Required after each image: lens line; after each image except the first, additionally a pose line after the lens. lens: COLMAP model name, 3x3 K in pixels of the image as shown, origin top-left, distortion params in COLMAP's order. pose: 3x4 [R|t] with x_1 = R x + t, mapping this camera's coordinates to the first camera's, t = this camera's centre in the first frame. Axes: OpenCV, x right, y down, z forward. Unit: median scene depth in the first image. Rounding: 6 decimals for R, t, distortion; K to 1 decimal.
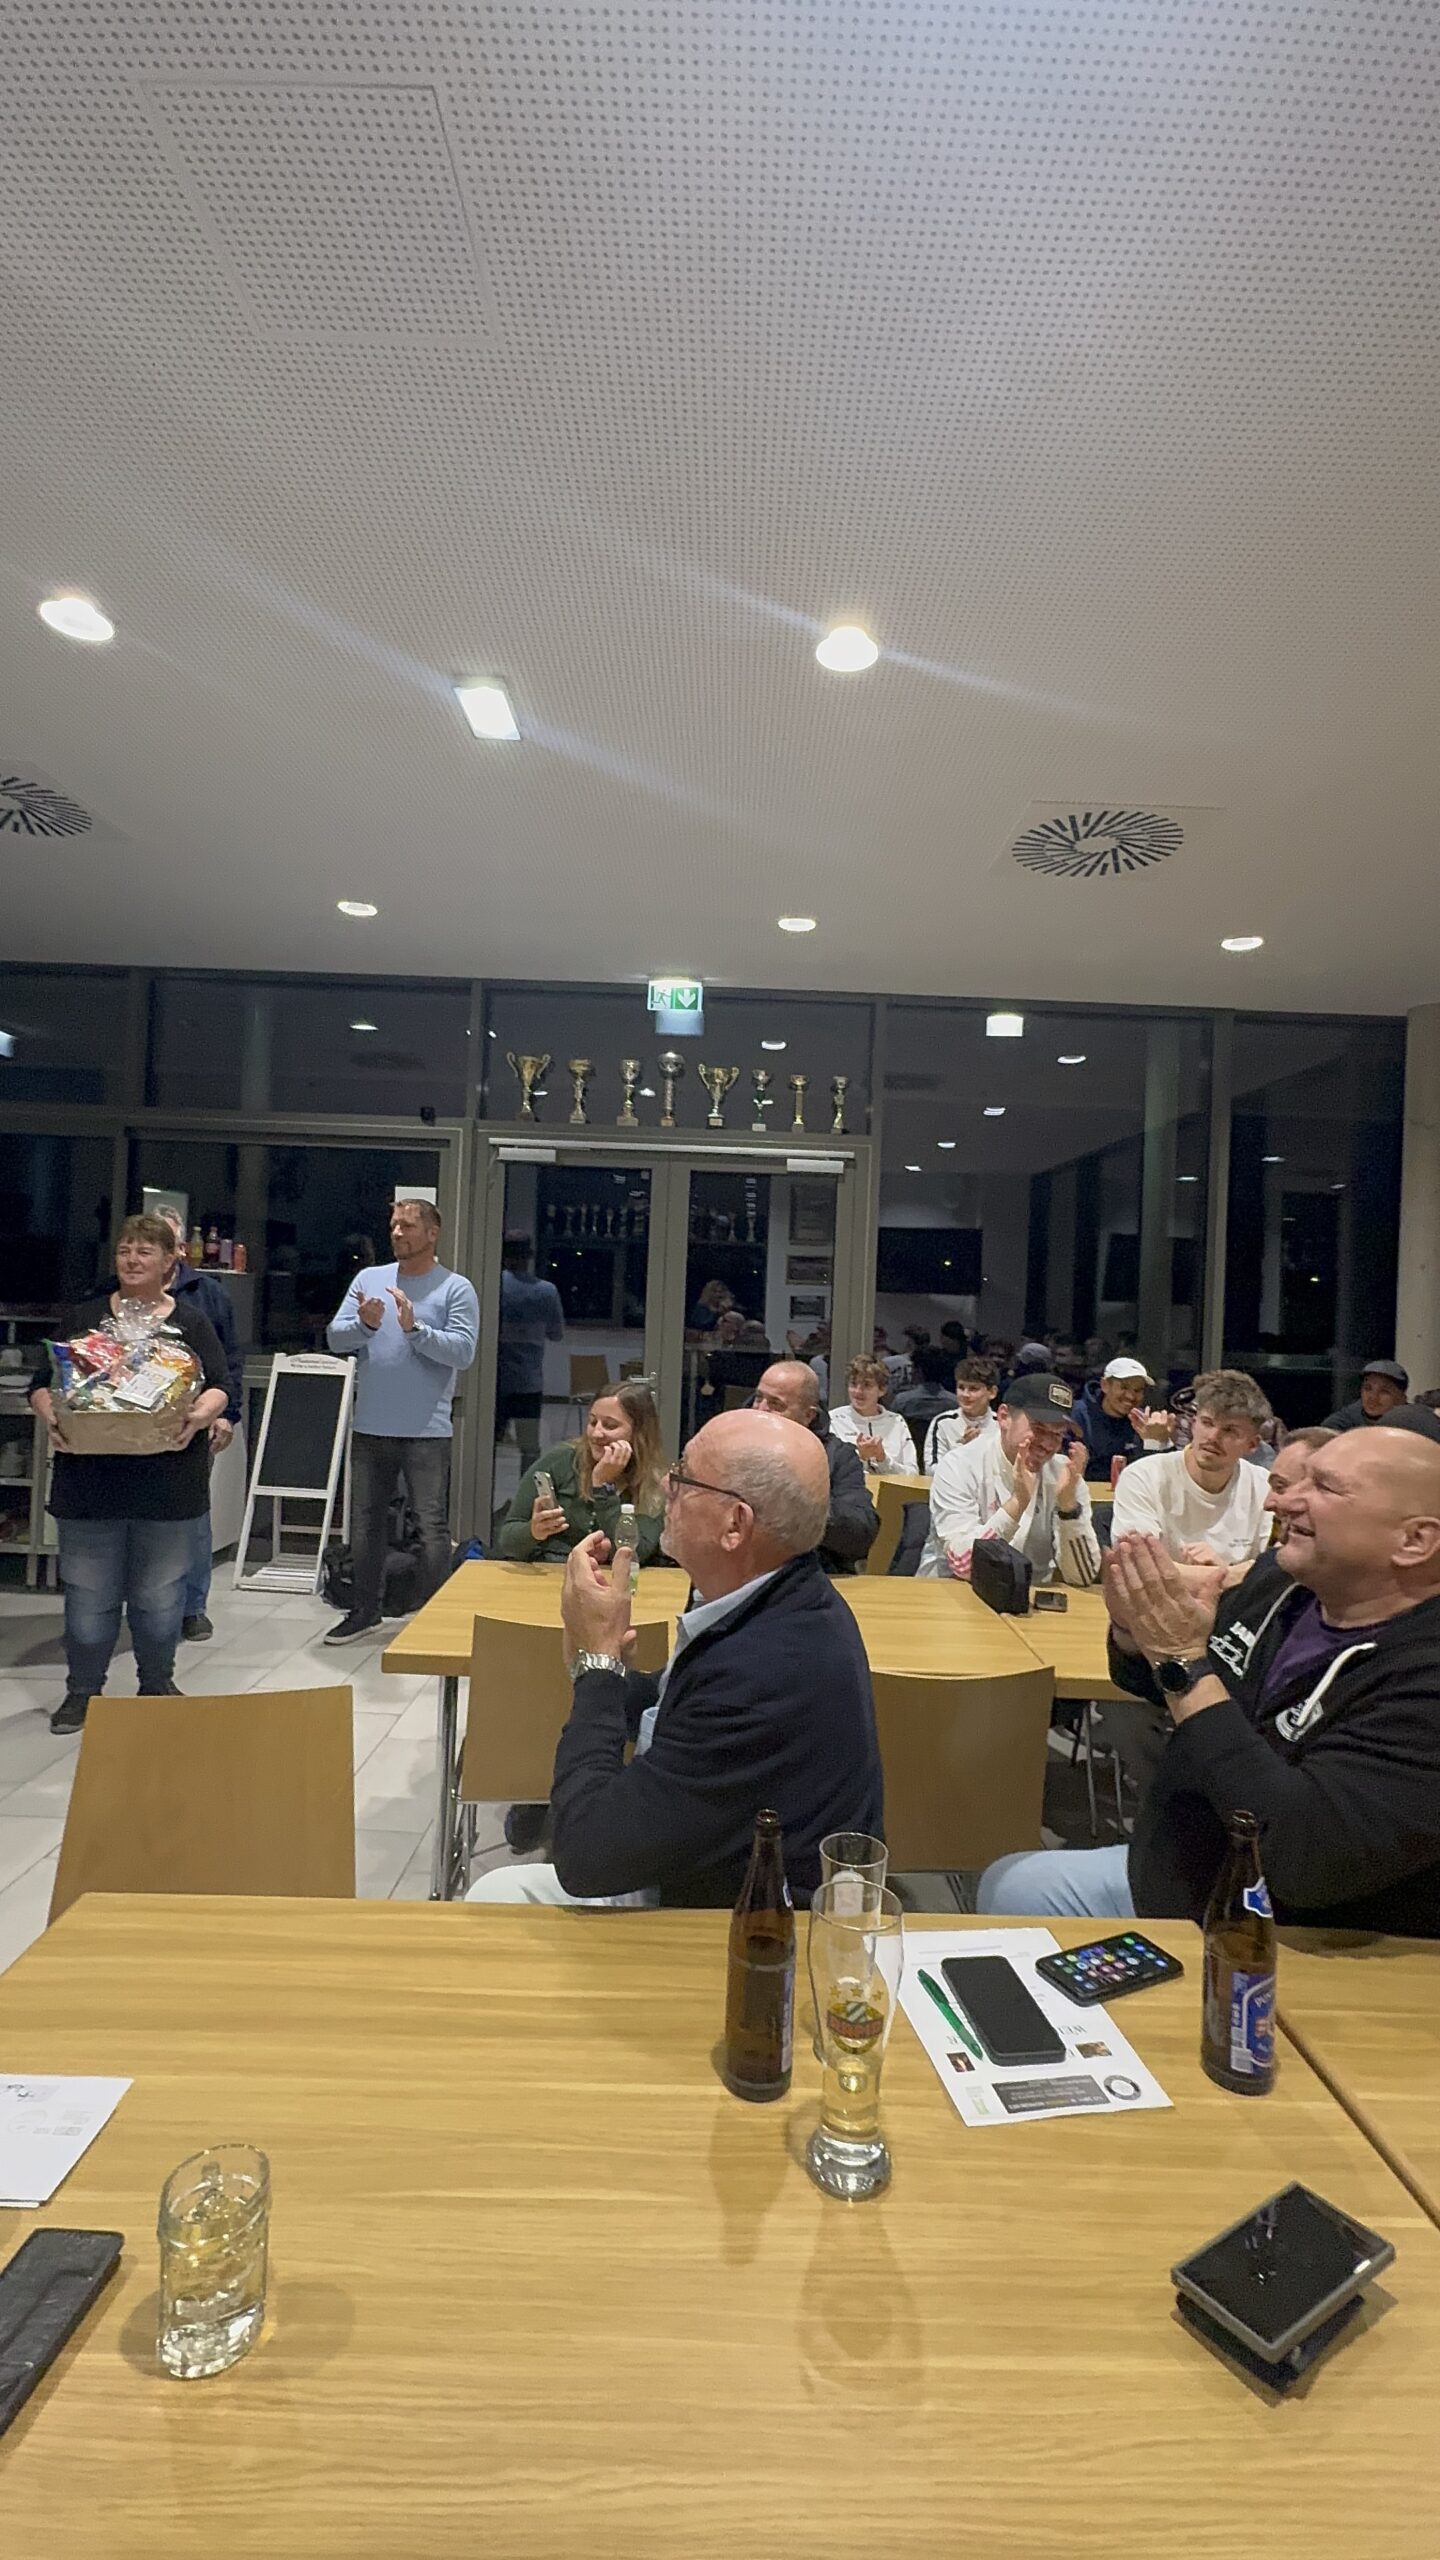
lens RADIAL K [[1112.2, 0, 723.7], [0, 1112.2, 1281.4], [0, 0, 1]] dist [-0.014843, 0.000111]
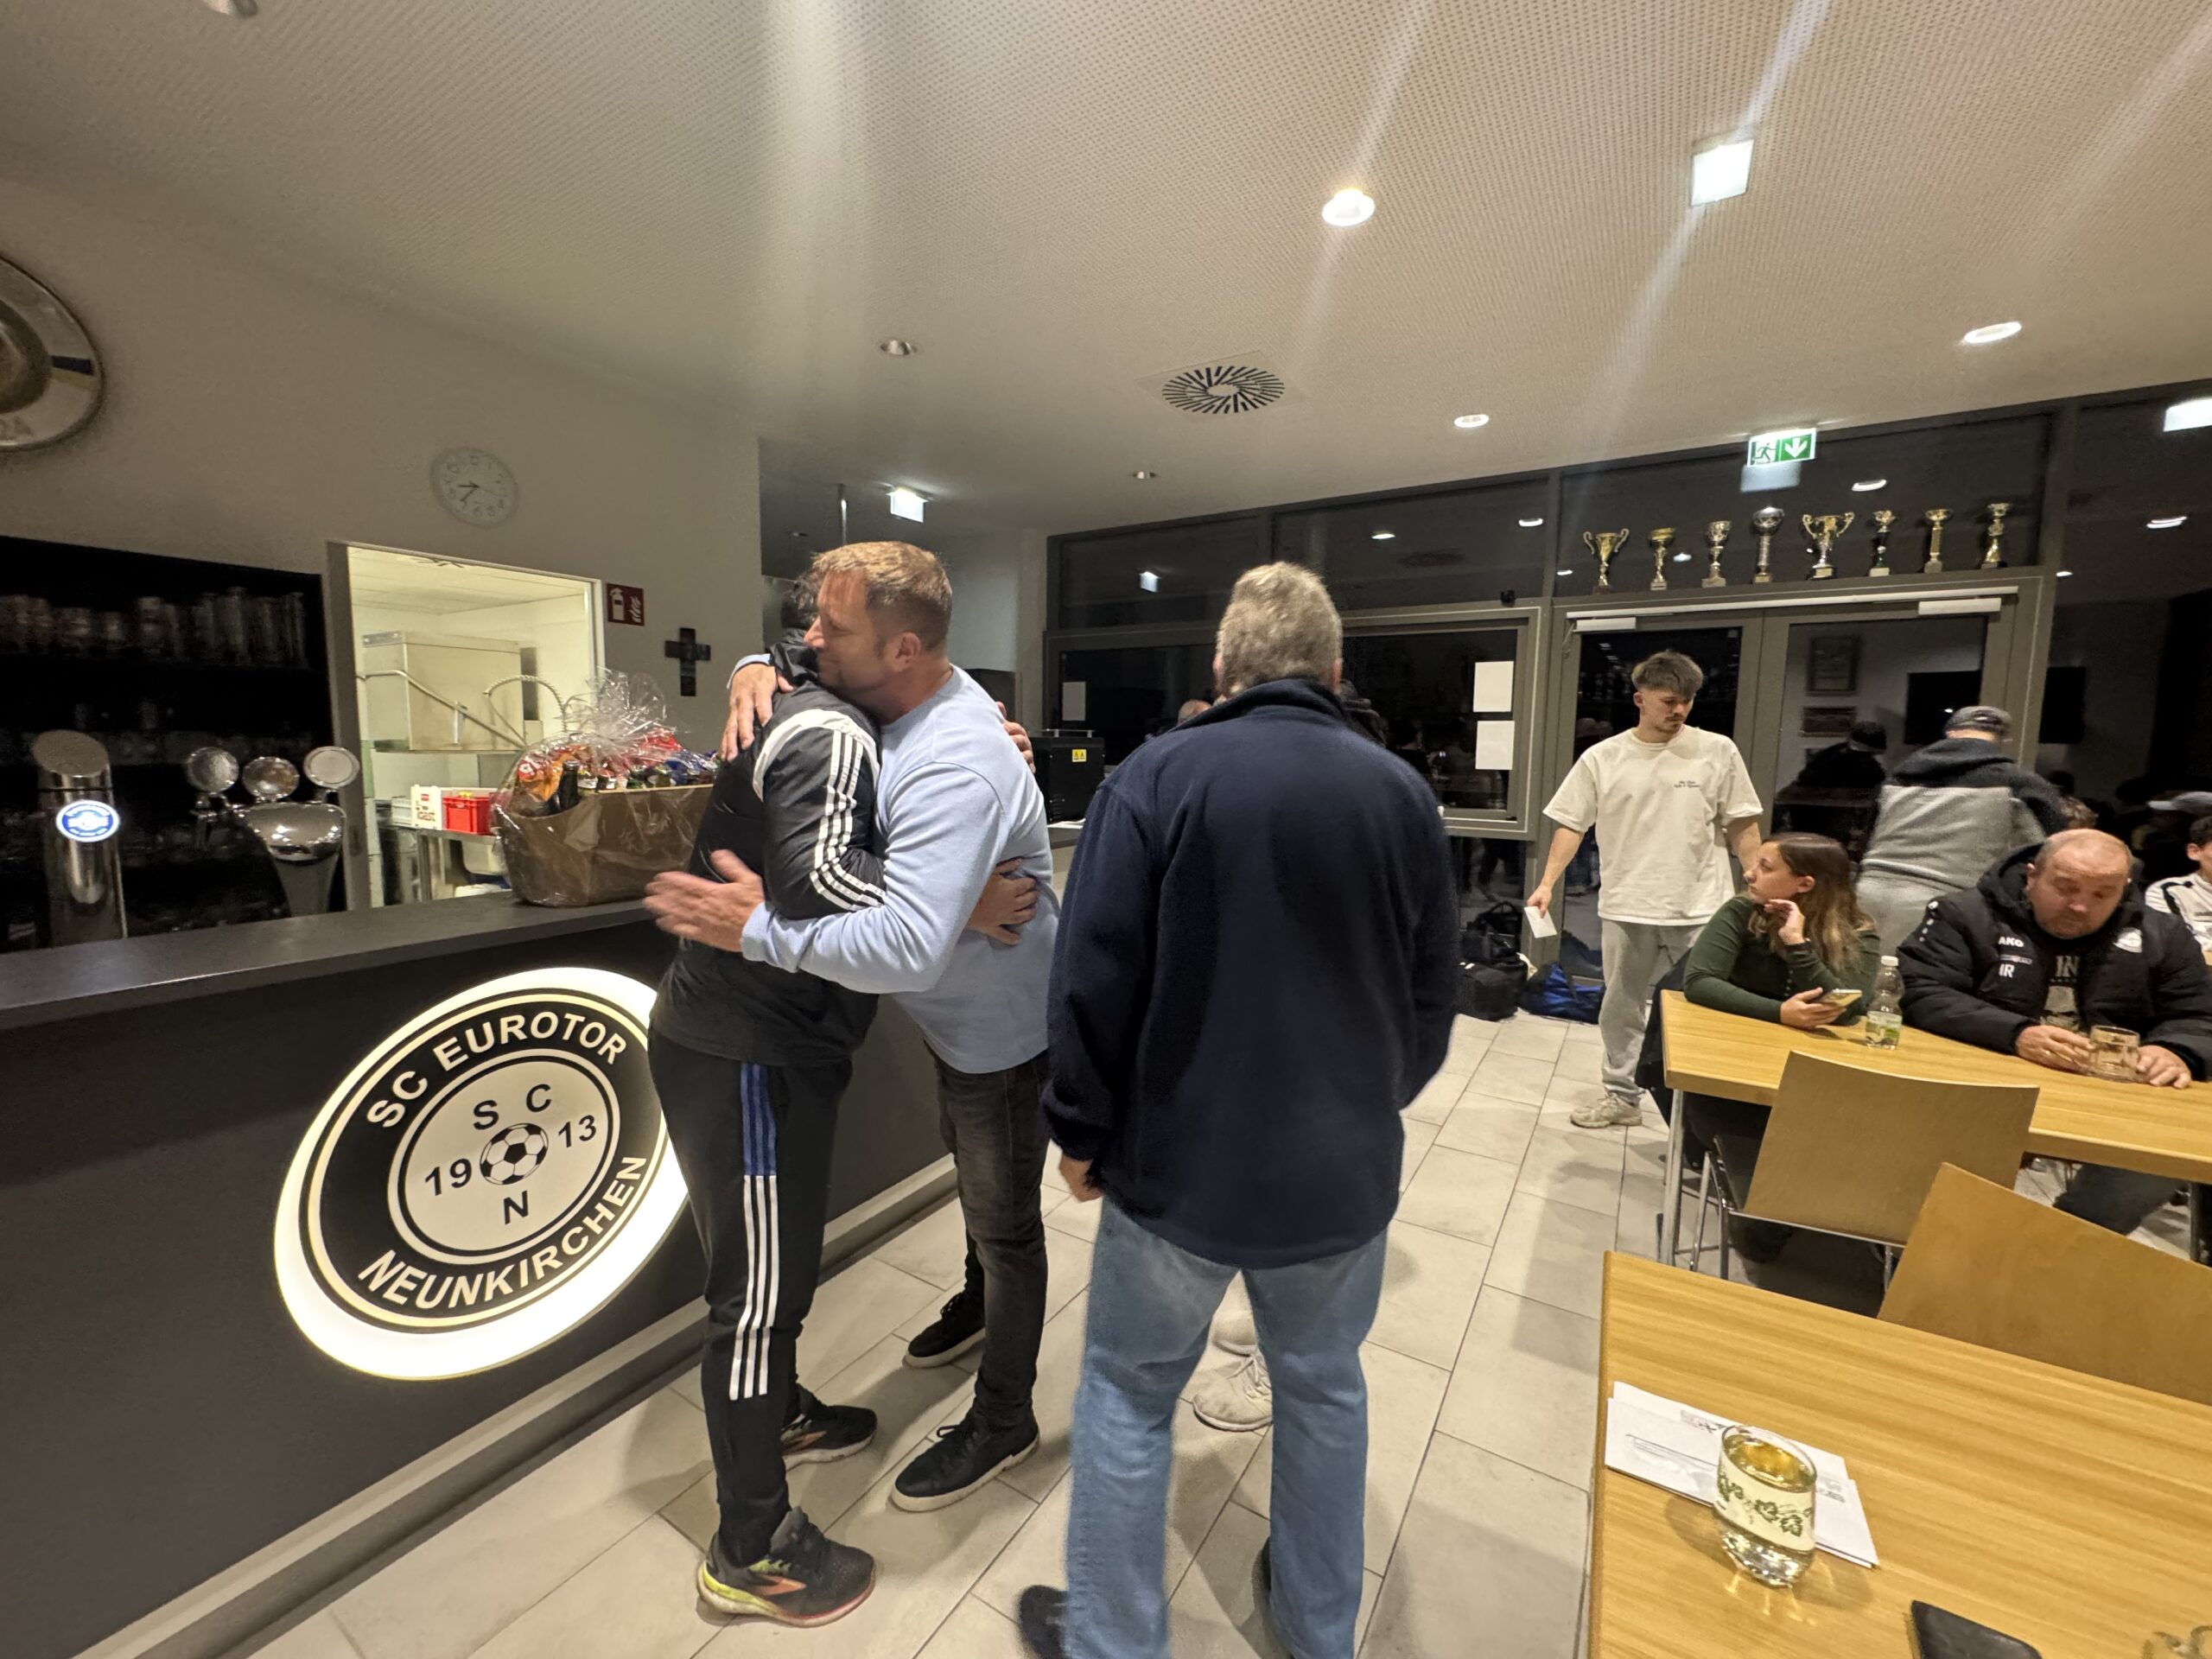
lens RADIAL K [[883.9, 0, 1108.1], [0, 883.9, 829.7], [0, 0, 1]] dist [-0.001437, -0.000149]
pose [[0.850297, 0.023823, -0.525764, -0.130899], [0.026214, 0.995818, 0.087518, -0.001395], [0.525650, -0.088198, 0.846116, -0.016605]]
